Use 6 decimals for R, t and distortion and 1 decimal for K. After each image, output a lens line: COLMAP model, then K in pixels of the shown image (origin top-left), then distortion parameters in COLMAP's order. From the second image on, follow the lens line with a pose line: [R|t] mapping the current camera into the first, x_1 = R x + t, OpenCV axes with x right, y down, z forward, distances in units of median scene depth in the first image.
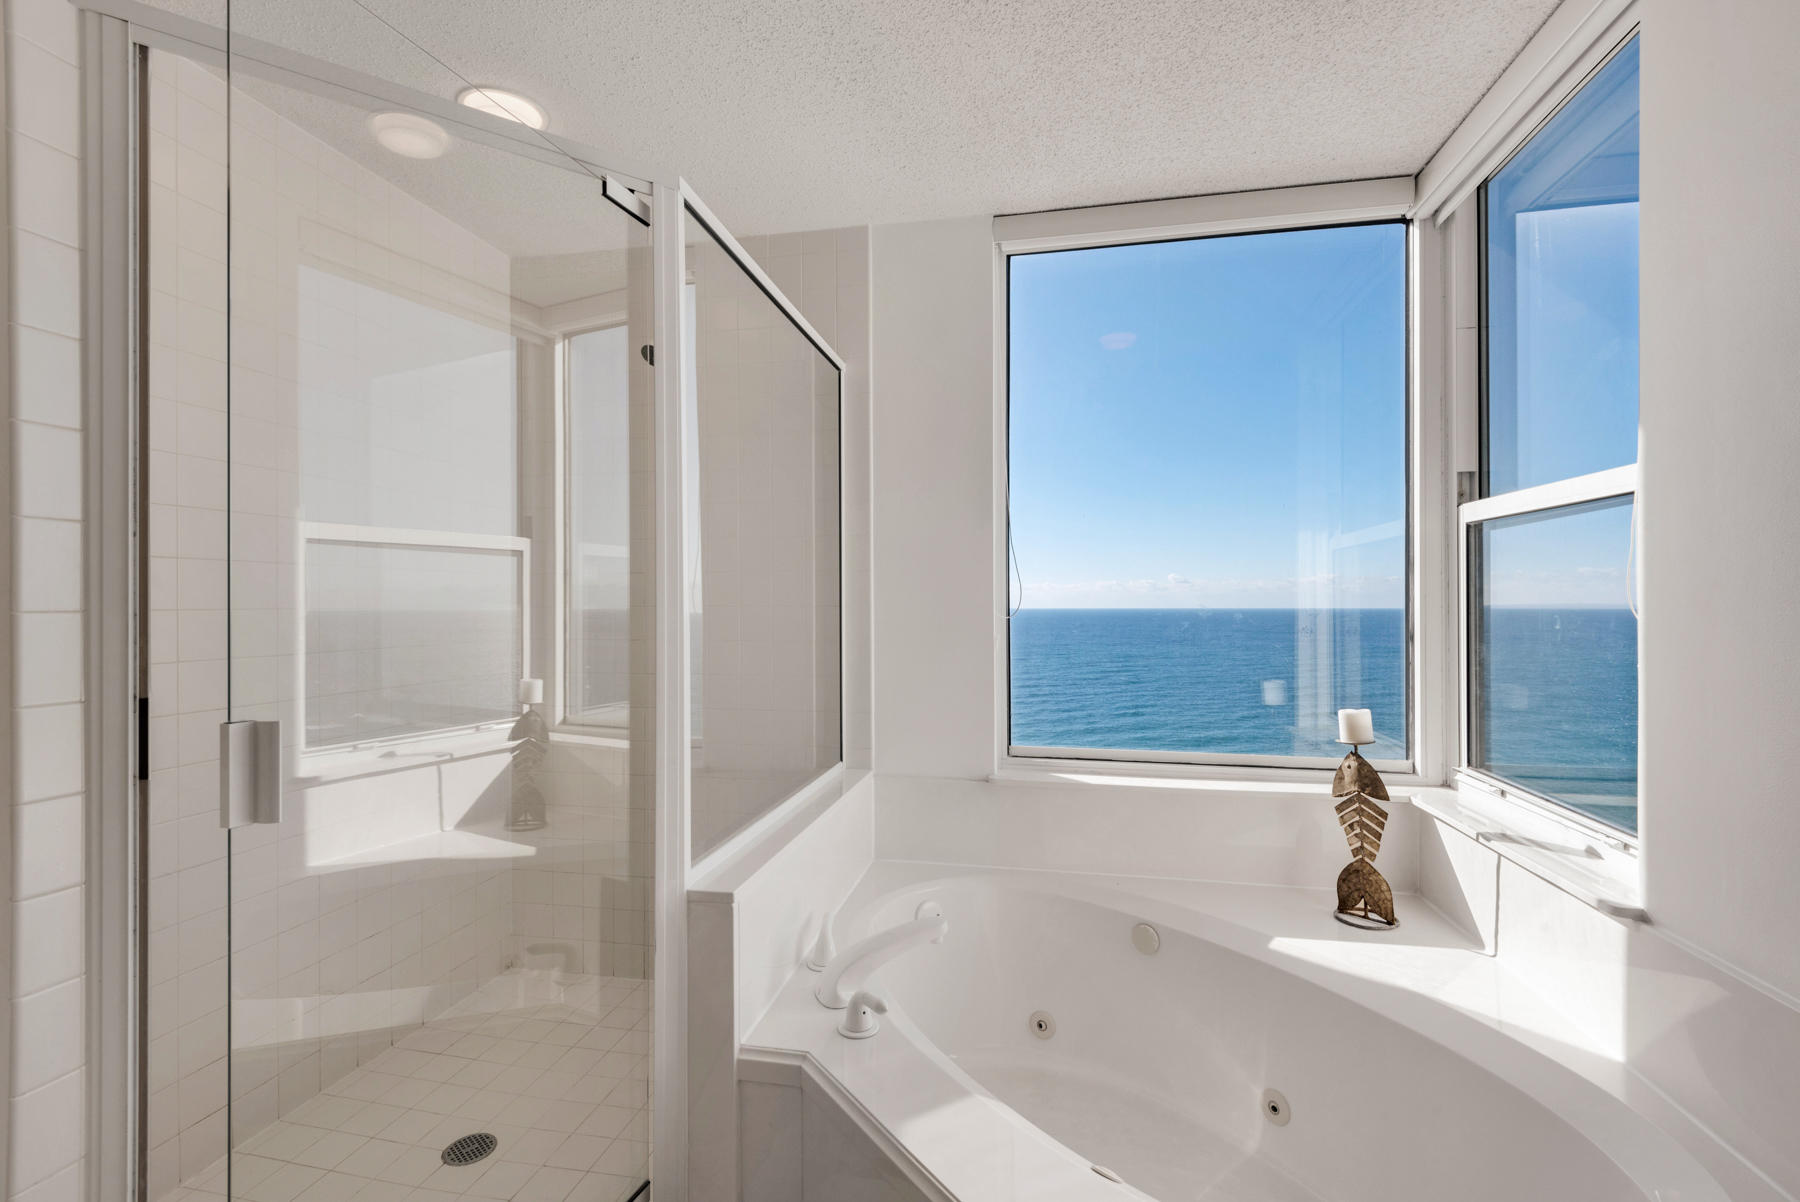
lens RADIAL K [[806.9, 0, 901.2], [0, 806.9, 604.7], [0, 0, 1]] dist [0.025383, -0.011957]
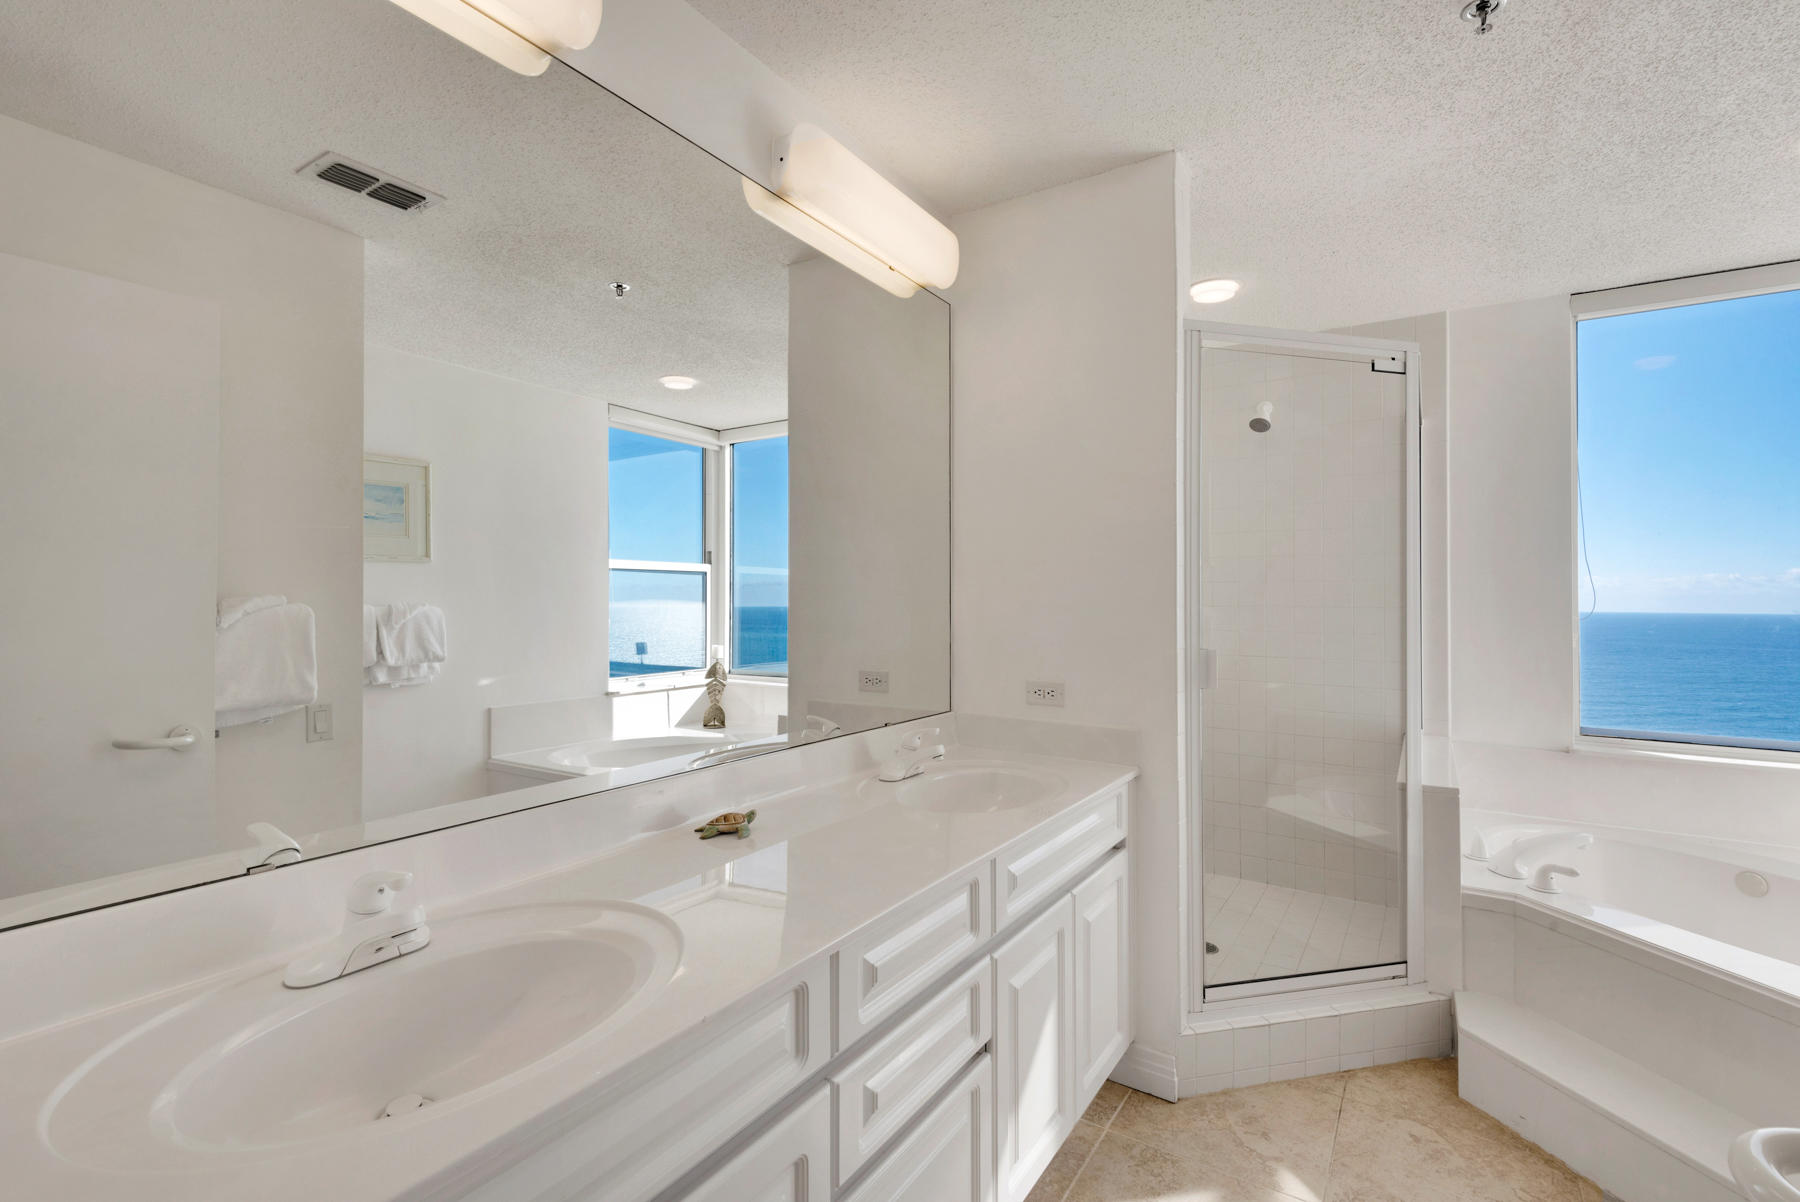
lens RADIAL K [[806.9, 0, 901.2], [0, 806.9, 604.7], [0, 0, 1]] dist [0.025383, -0.011957]
pose [[0.926526, 0.005129, -0.376195, -0.437600], [-0.004717, 0.999987, 0.002016, -0.006937], [0.376200, -0.000094, 0.926538, -0.639884]]
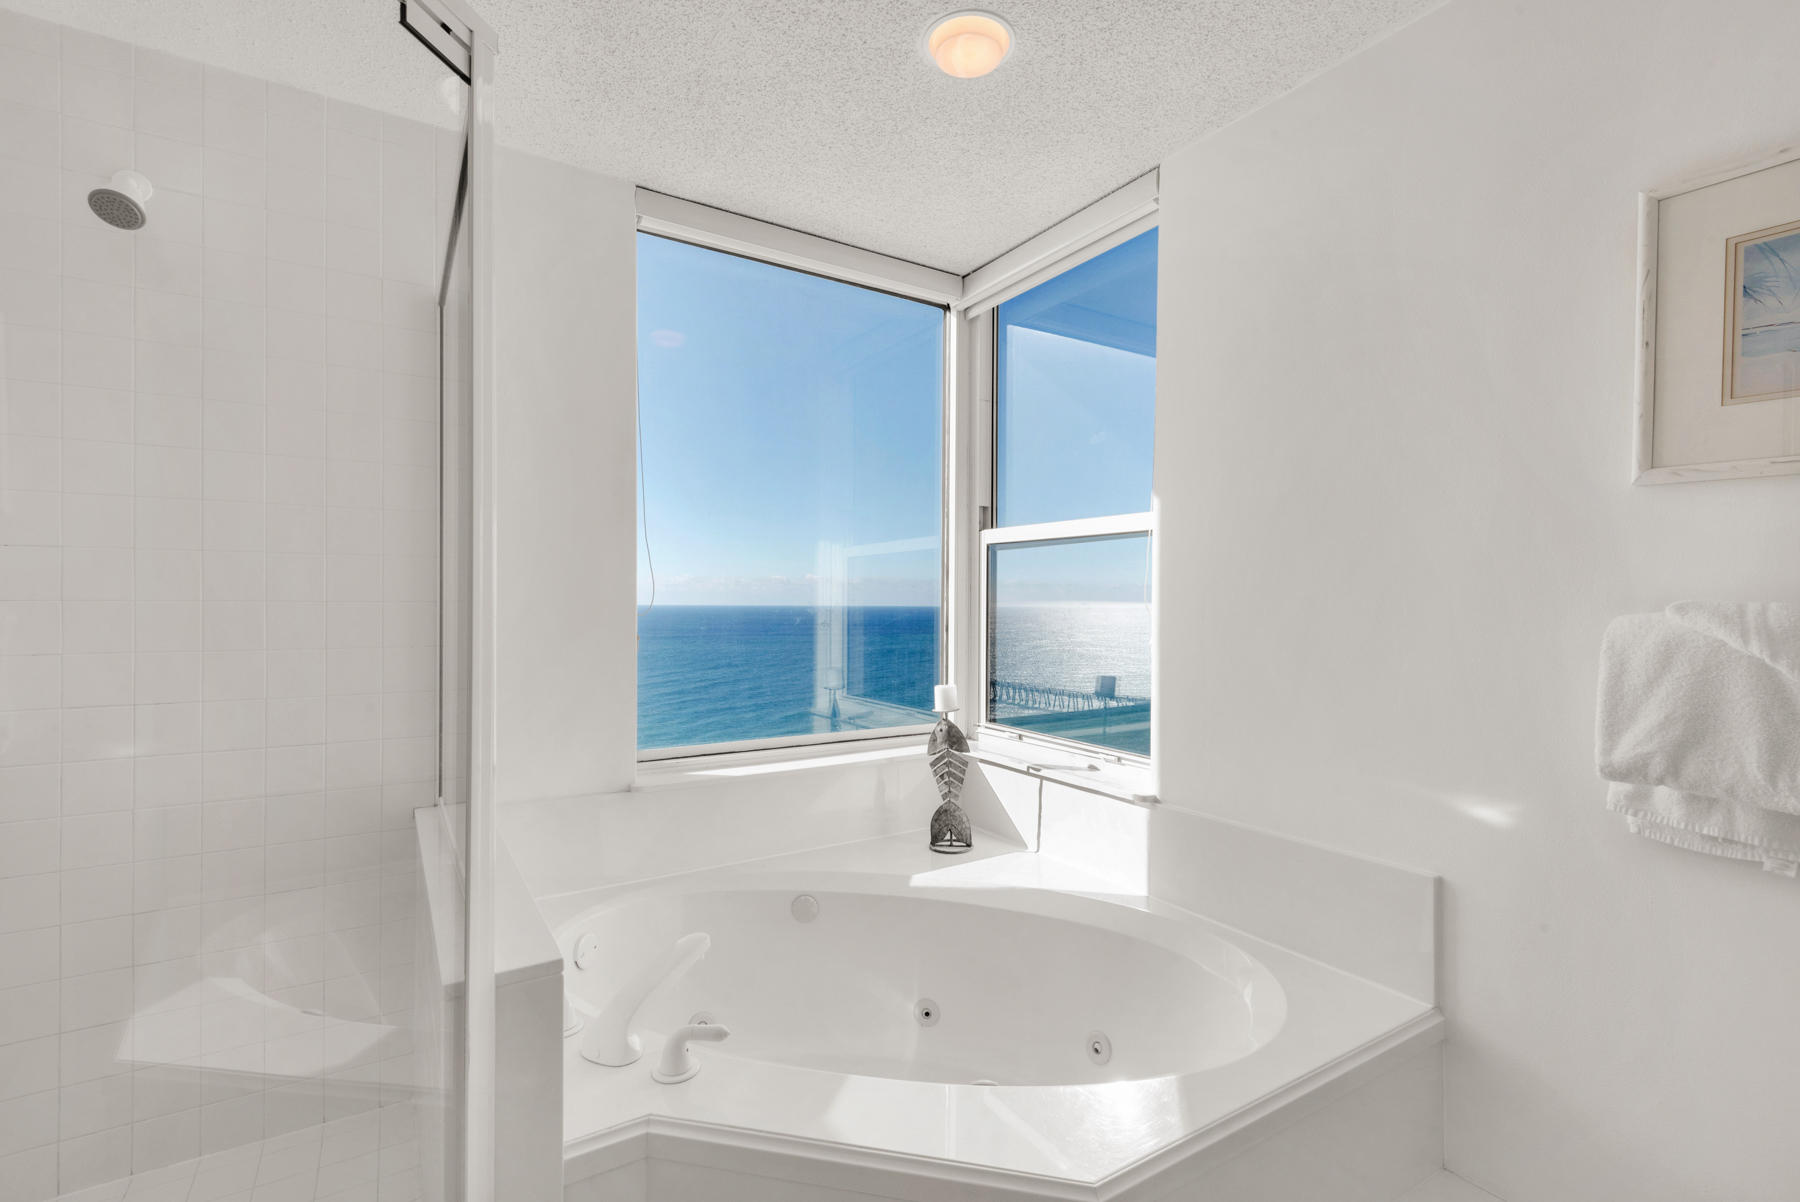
lens RADIAL K [[801.5, 0, 891.5], [0, 801.5, 606.4], [0, 0, 1]] dist [0.074047, -0.055753]
pose [[0.734301, 0.000658, 0.678824, -0.362955], [-0.005686, 0.999970, 0.005182, -0.001929], [-0.678800, -0.007665, 0.734283, 0.123831]]
